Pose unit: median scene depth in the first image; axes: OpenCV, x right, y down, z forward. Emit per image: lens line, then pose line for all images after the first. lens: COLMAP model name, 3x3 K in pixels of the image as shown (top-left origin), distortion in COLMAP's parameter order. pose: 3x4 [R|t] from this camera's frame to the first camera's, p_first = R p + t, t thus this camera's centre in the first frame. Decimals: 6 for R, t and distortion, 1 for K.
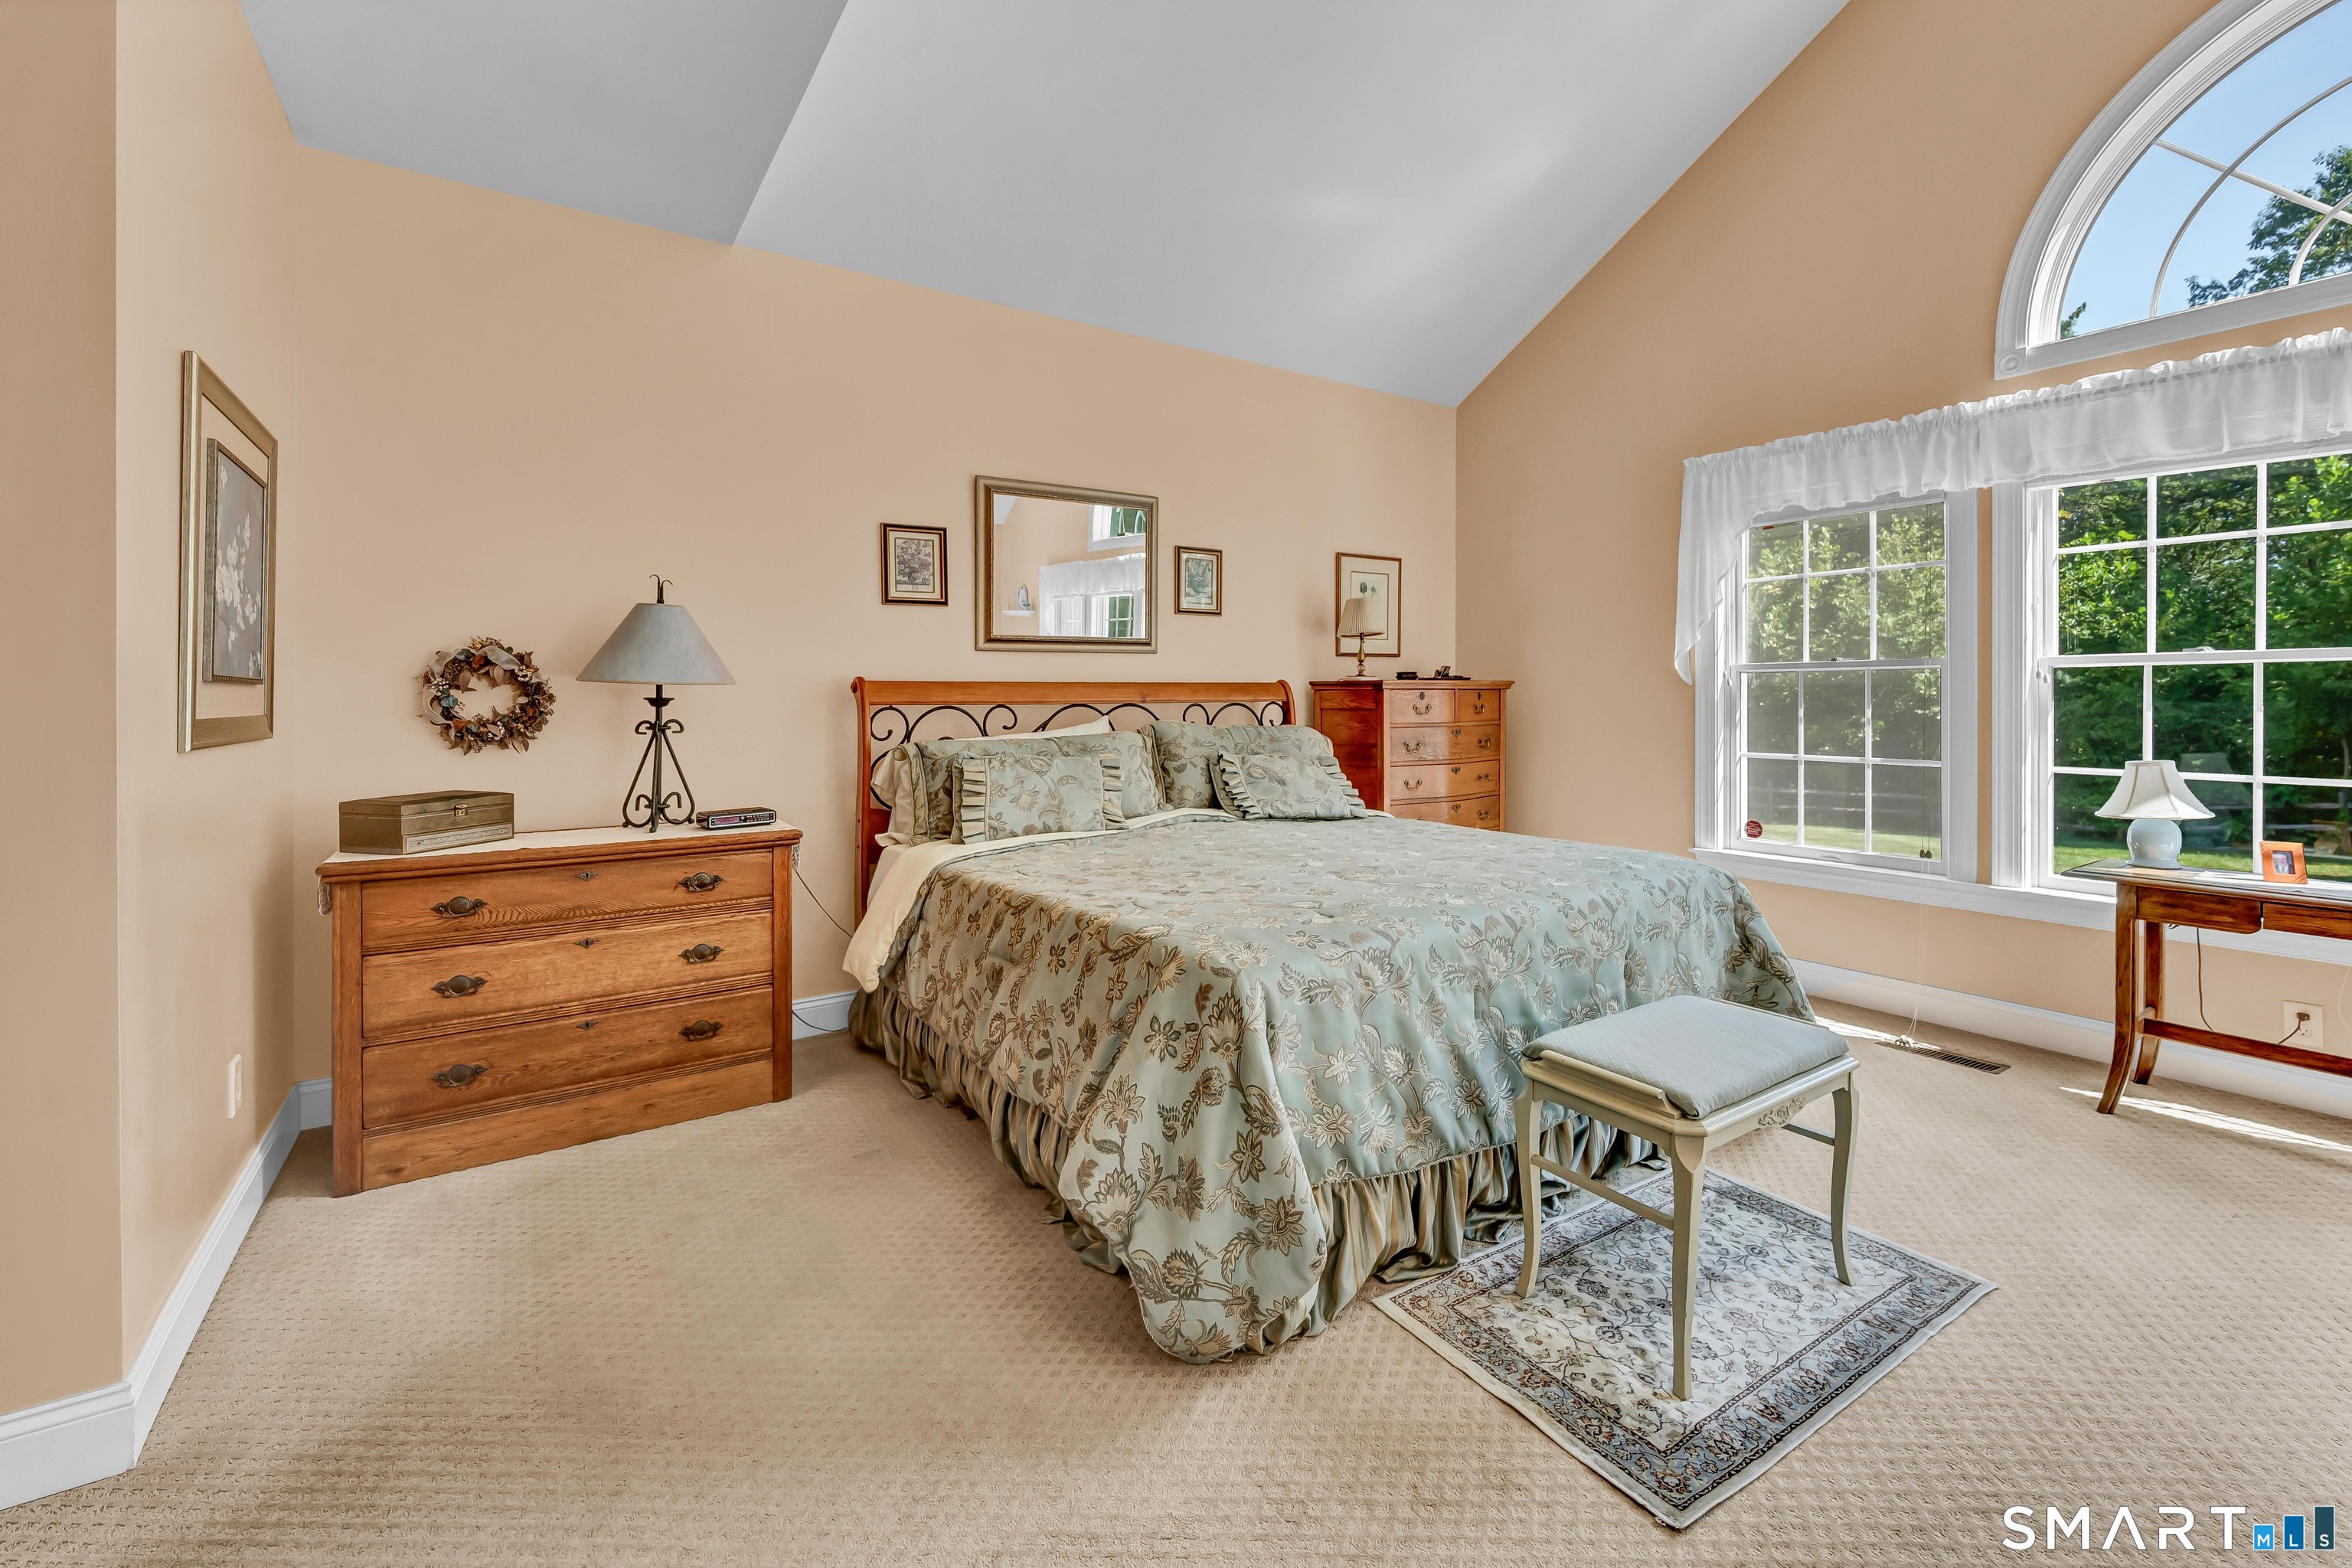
lens RADIAL K [[937.9, 0, 1174.4], [0, 937.9, 749.4], [0, 0, 1]] dist [-0.000551, -0.000252]
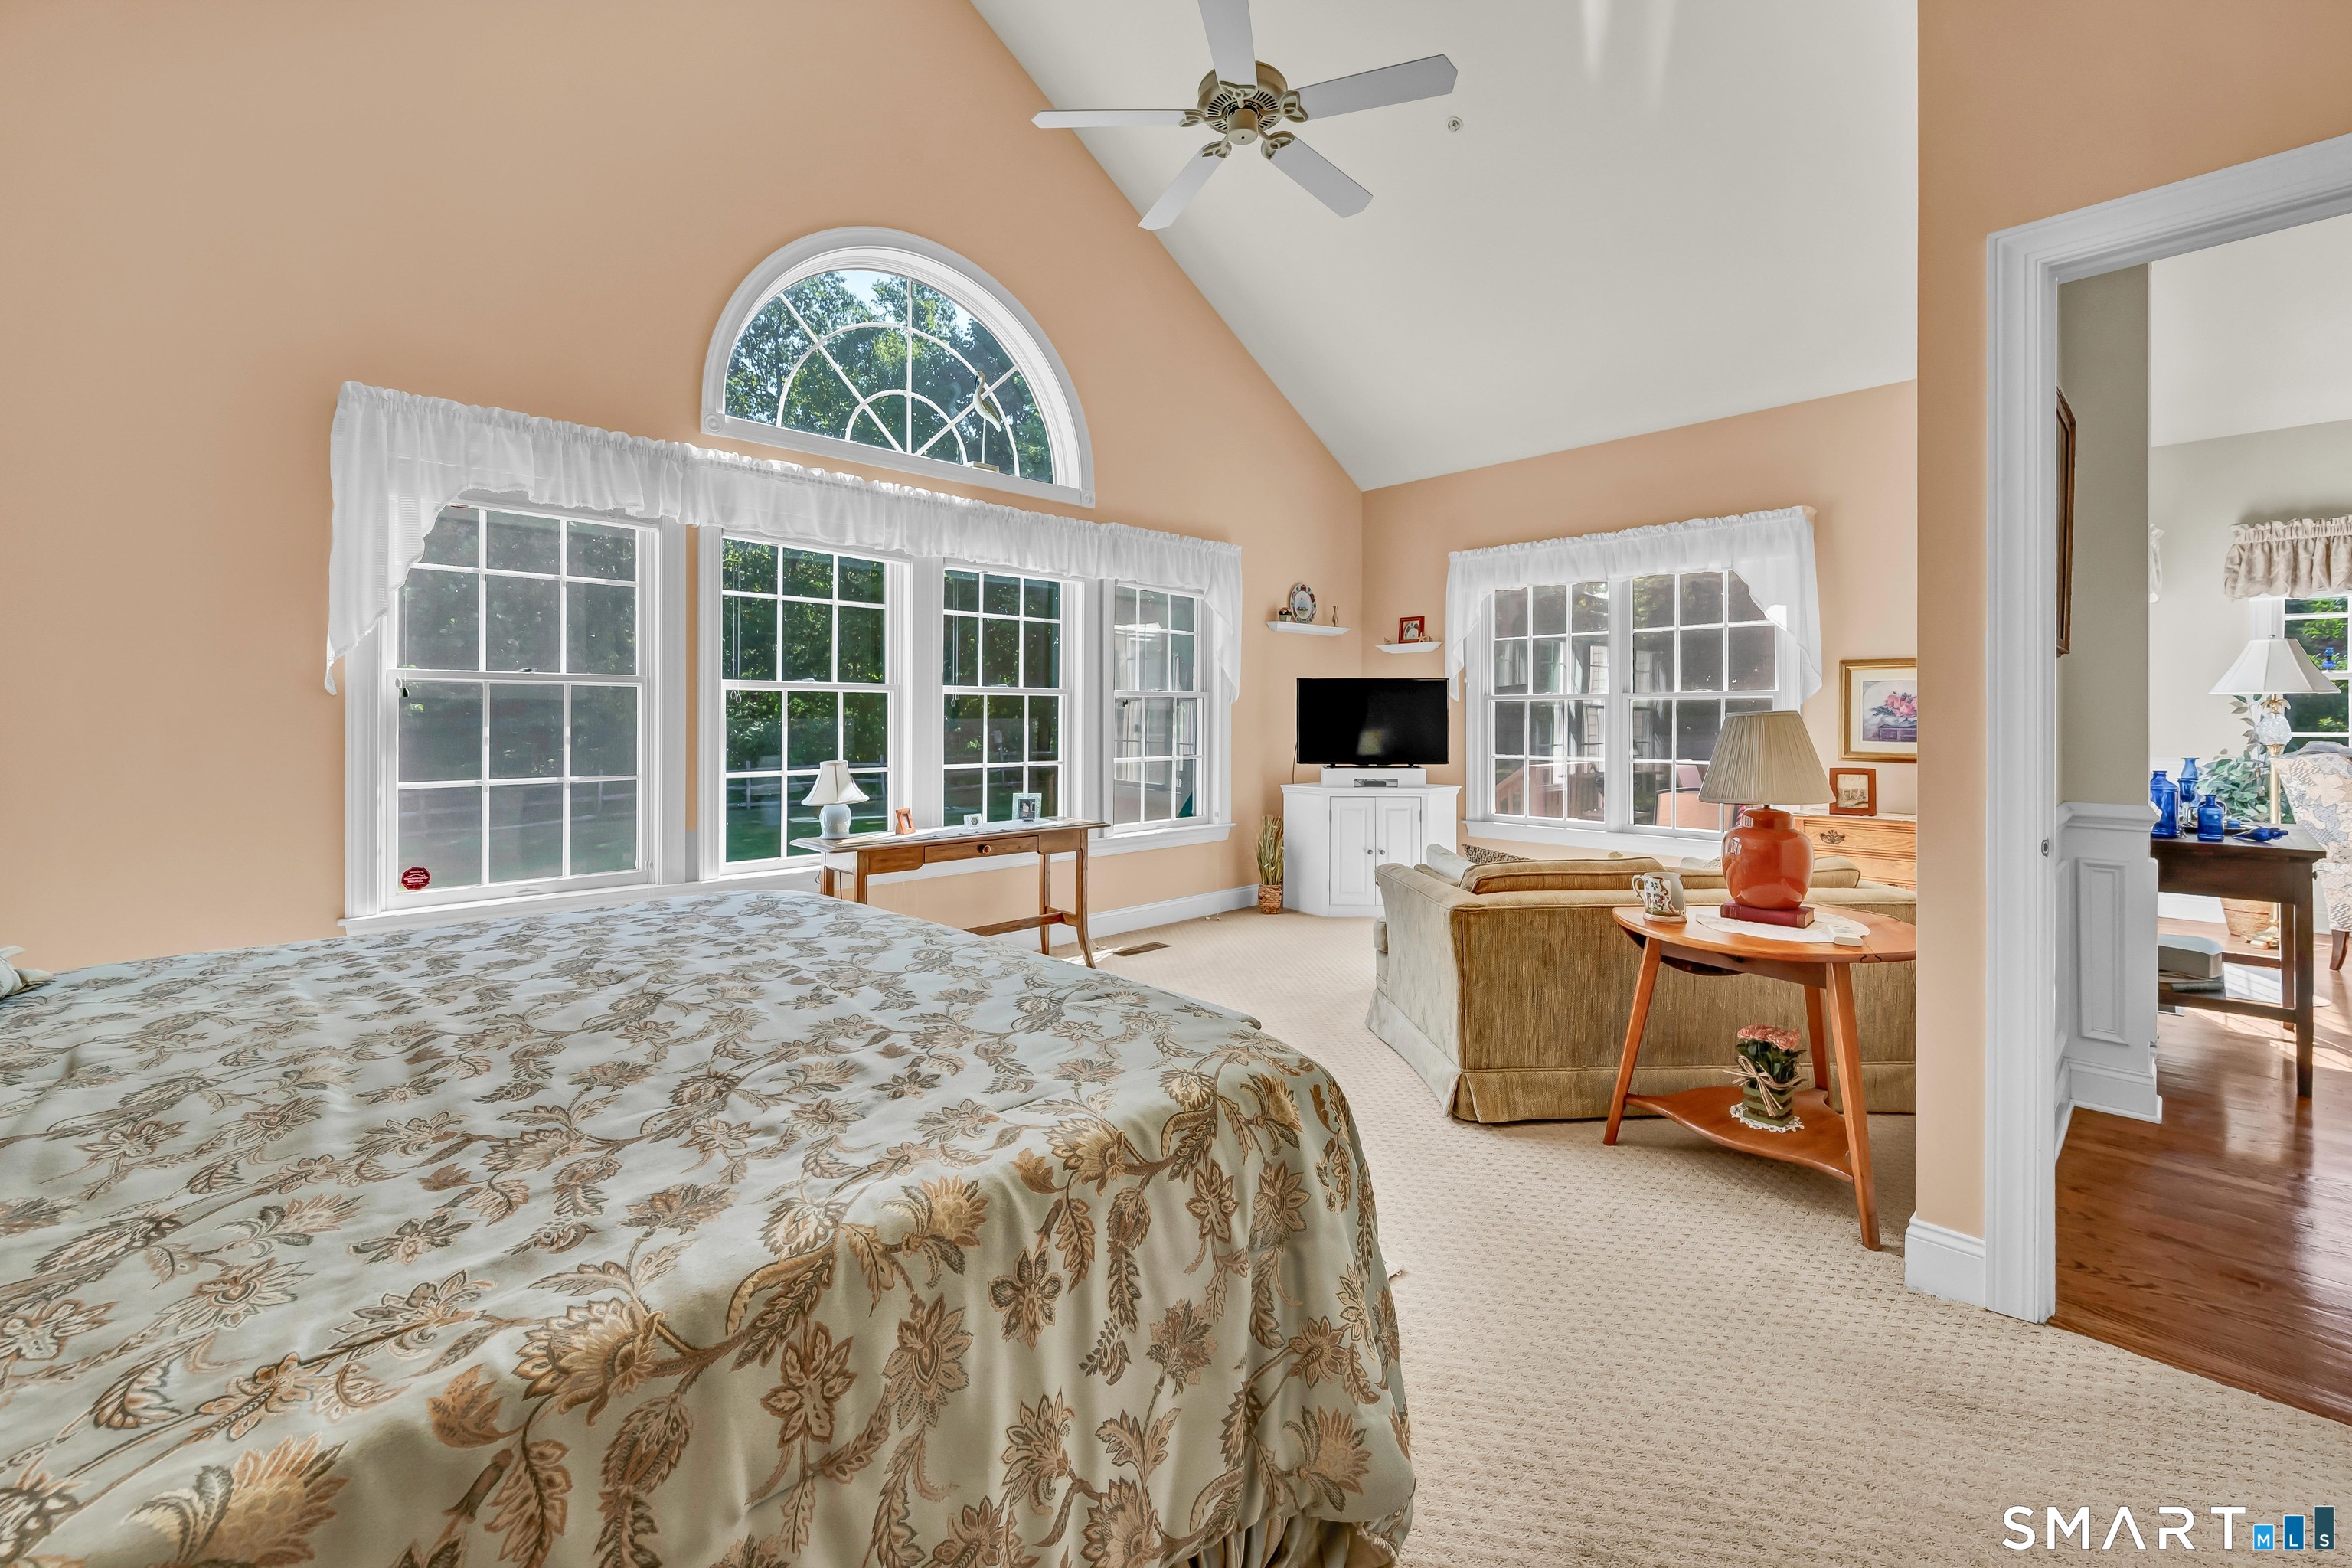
lens RADIAL K [[984.2, 0, 1190.1], [0, 984.2, 727.8], [0, 0, 1]] dist [0.000451, 0.000258]
pose [[-0.179417, -0.016548, 0.983634, -0.345700], [0.048352, 0.998502, 0.025618, -0.035754], [-0.982584, 0.052157, -0.178349, 0.563332]]
